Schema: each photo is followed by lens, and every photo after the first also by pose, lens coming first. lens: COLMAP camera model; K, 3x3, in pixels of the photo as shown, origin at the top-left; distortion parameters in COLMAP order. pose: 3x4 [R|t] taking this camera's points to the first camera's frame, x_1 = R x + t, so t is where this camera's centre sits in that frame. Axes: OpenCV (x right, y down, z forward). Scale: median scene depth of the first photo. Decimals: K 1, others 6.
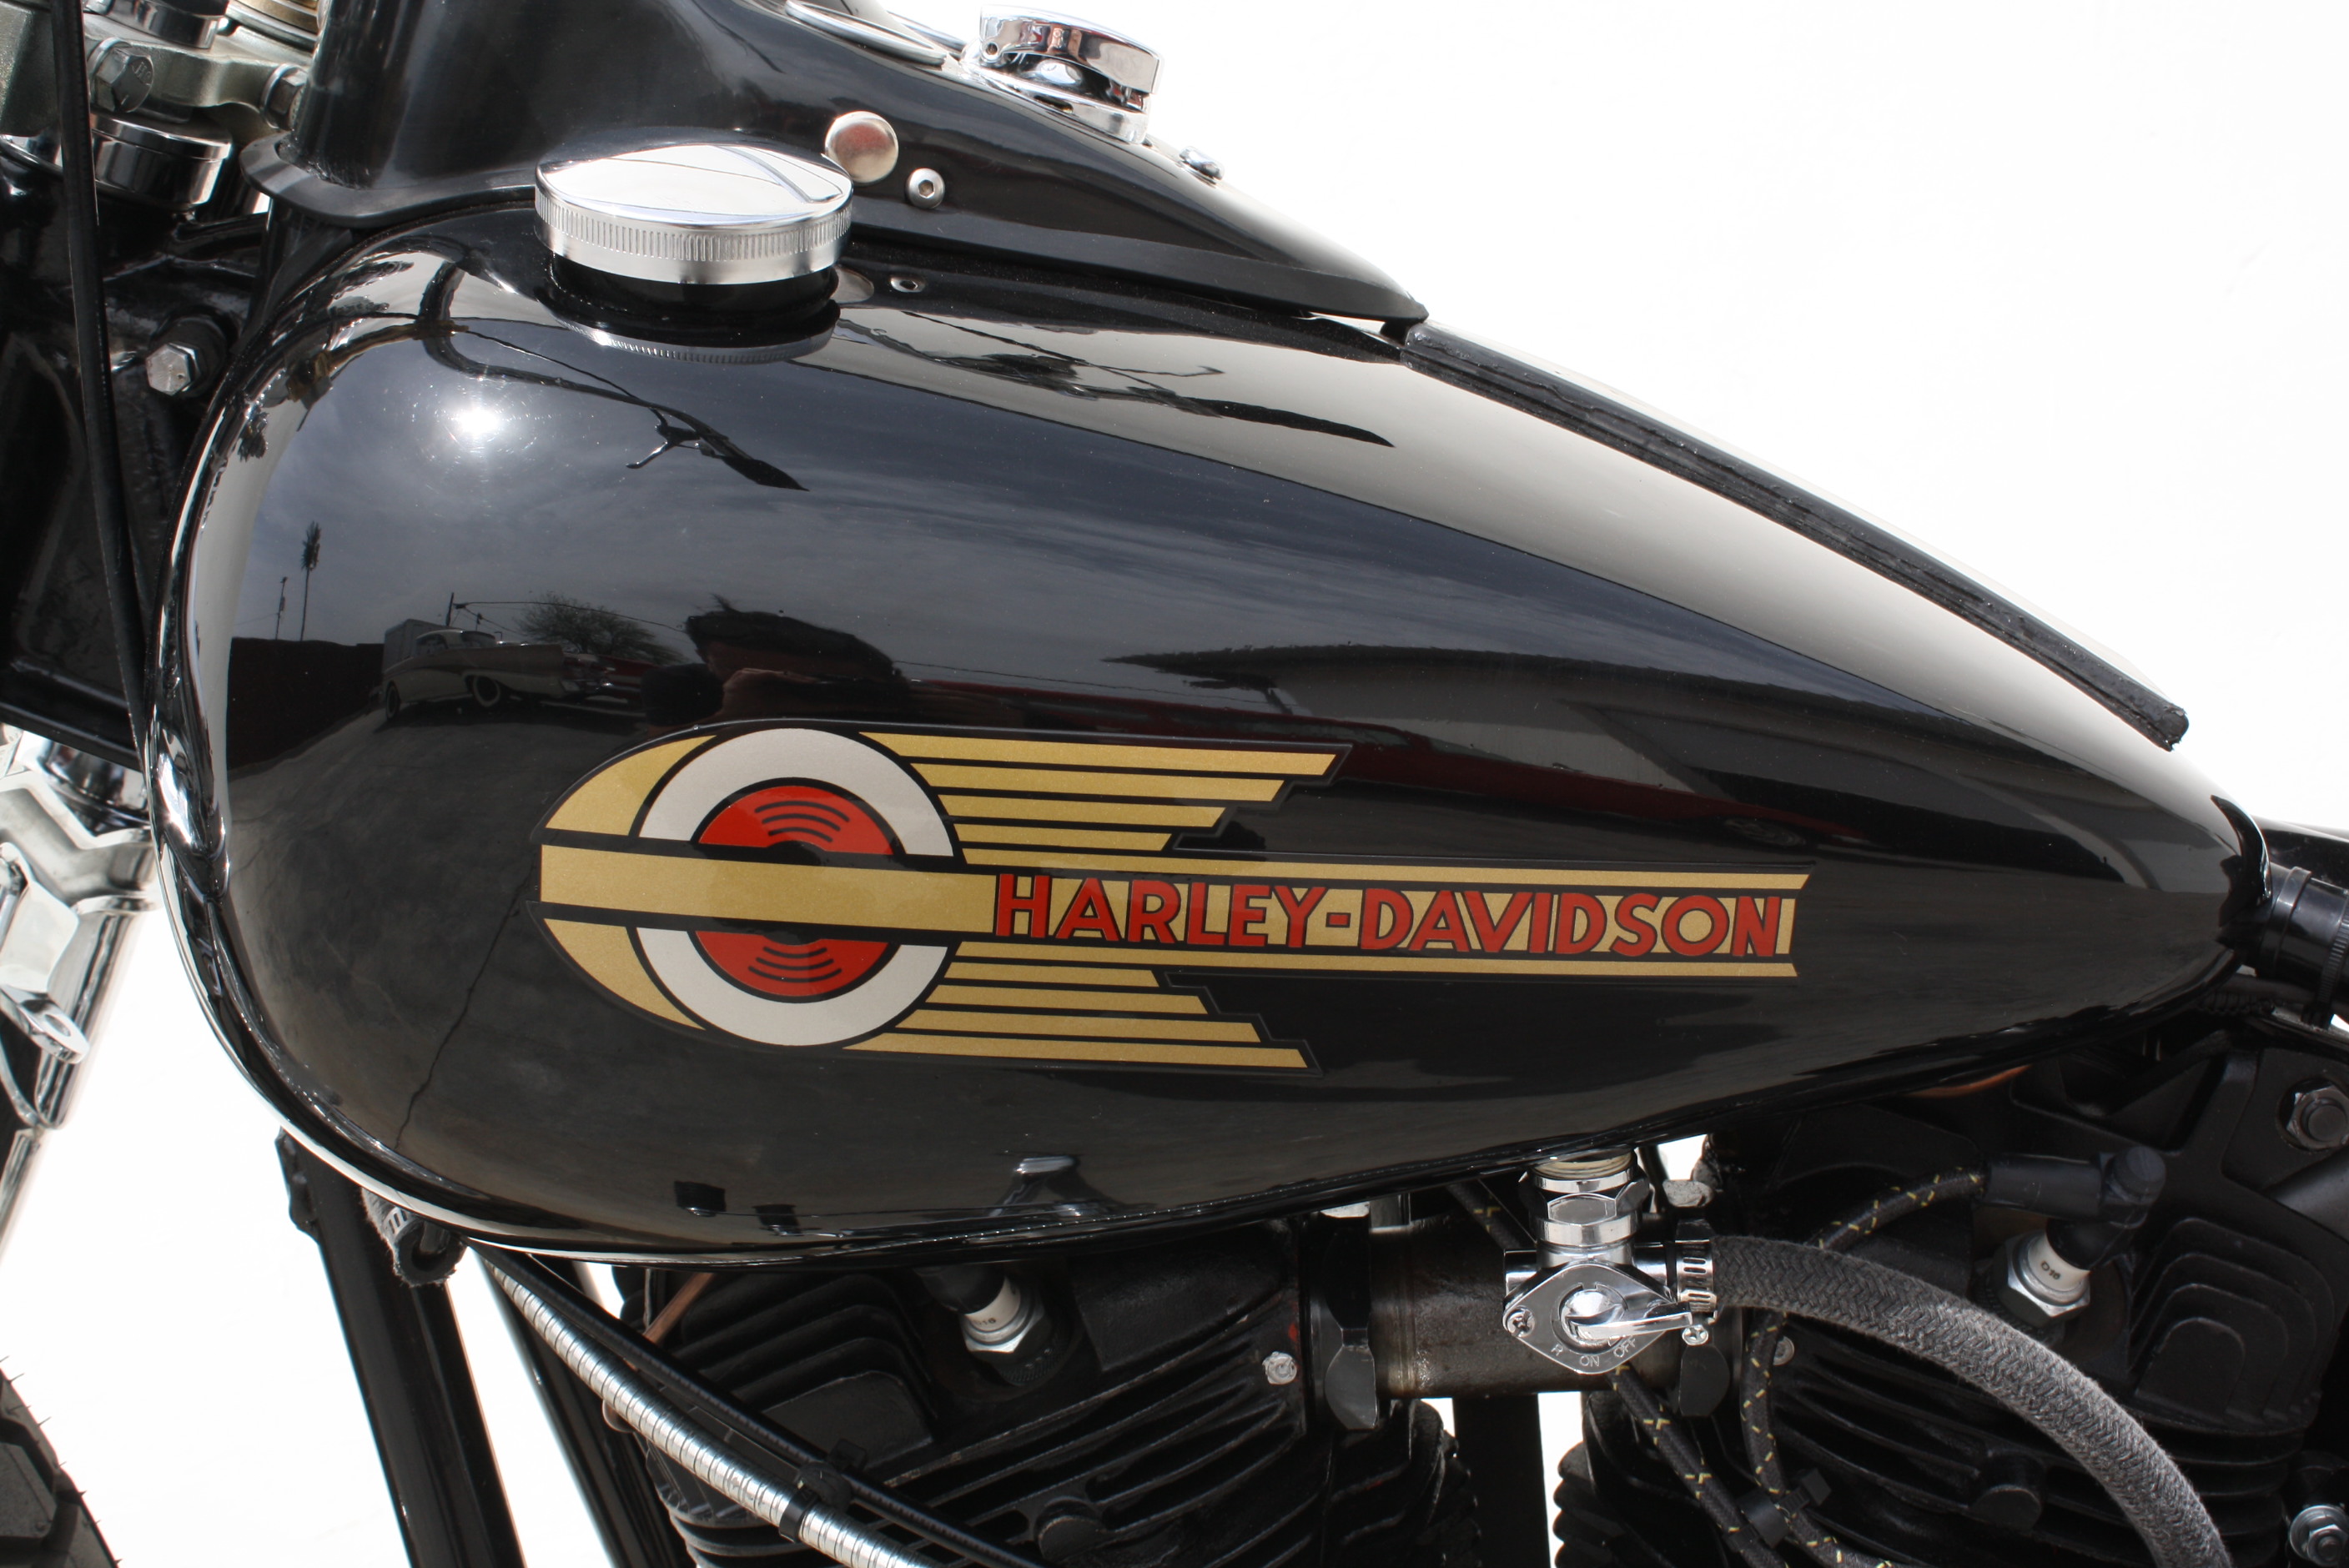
lens RADIAL K [[3047.5, 0, 1174.5], [0, 3047.5, 784.0], [0, 0, 1]] dist [-0.067131, 0.077600]
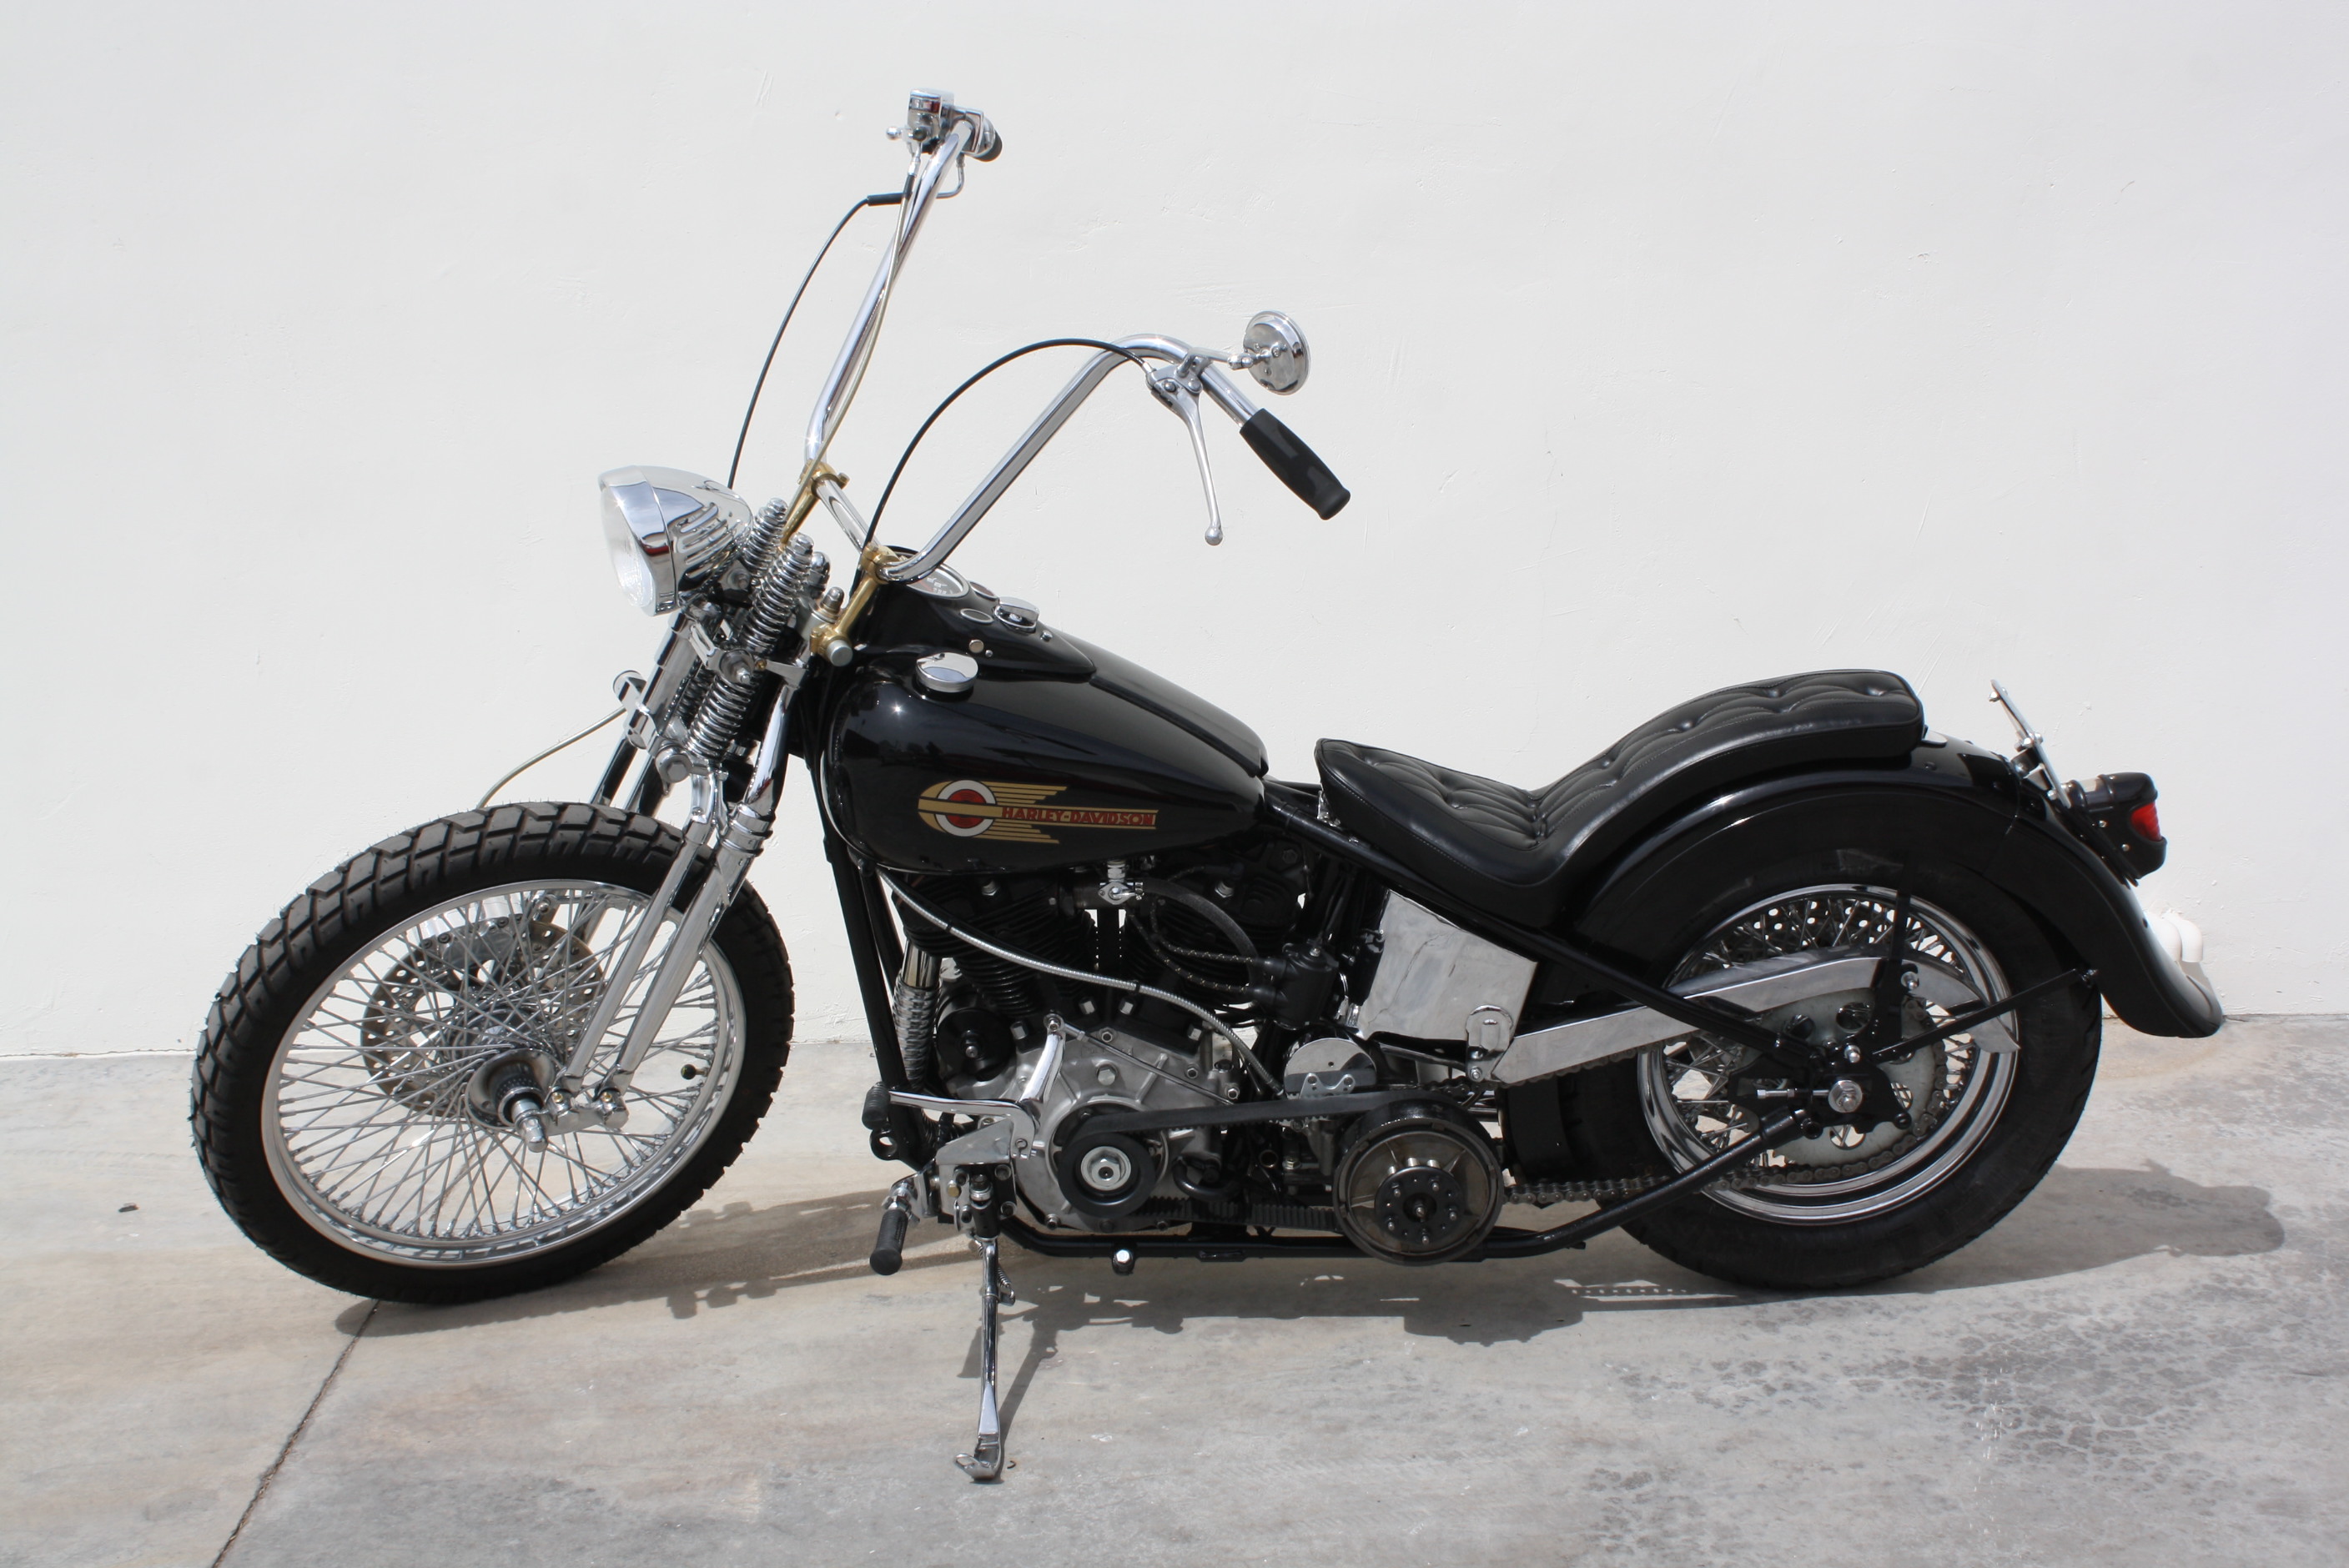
lens RADIAL K [[3016.5, 0, 1174.5], [0, 3016.5, 784.0], [0, 0, 1]] dist [-0.075643, 0.000291]
pose [[0.997099, 0.042591, 0.063089, -0.079073], [-0.050774, 0.989628, 0.134379, -0.621215], [-0.056711, -0.137193, 0.988920, -3.584381]]
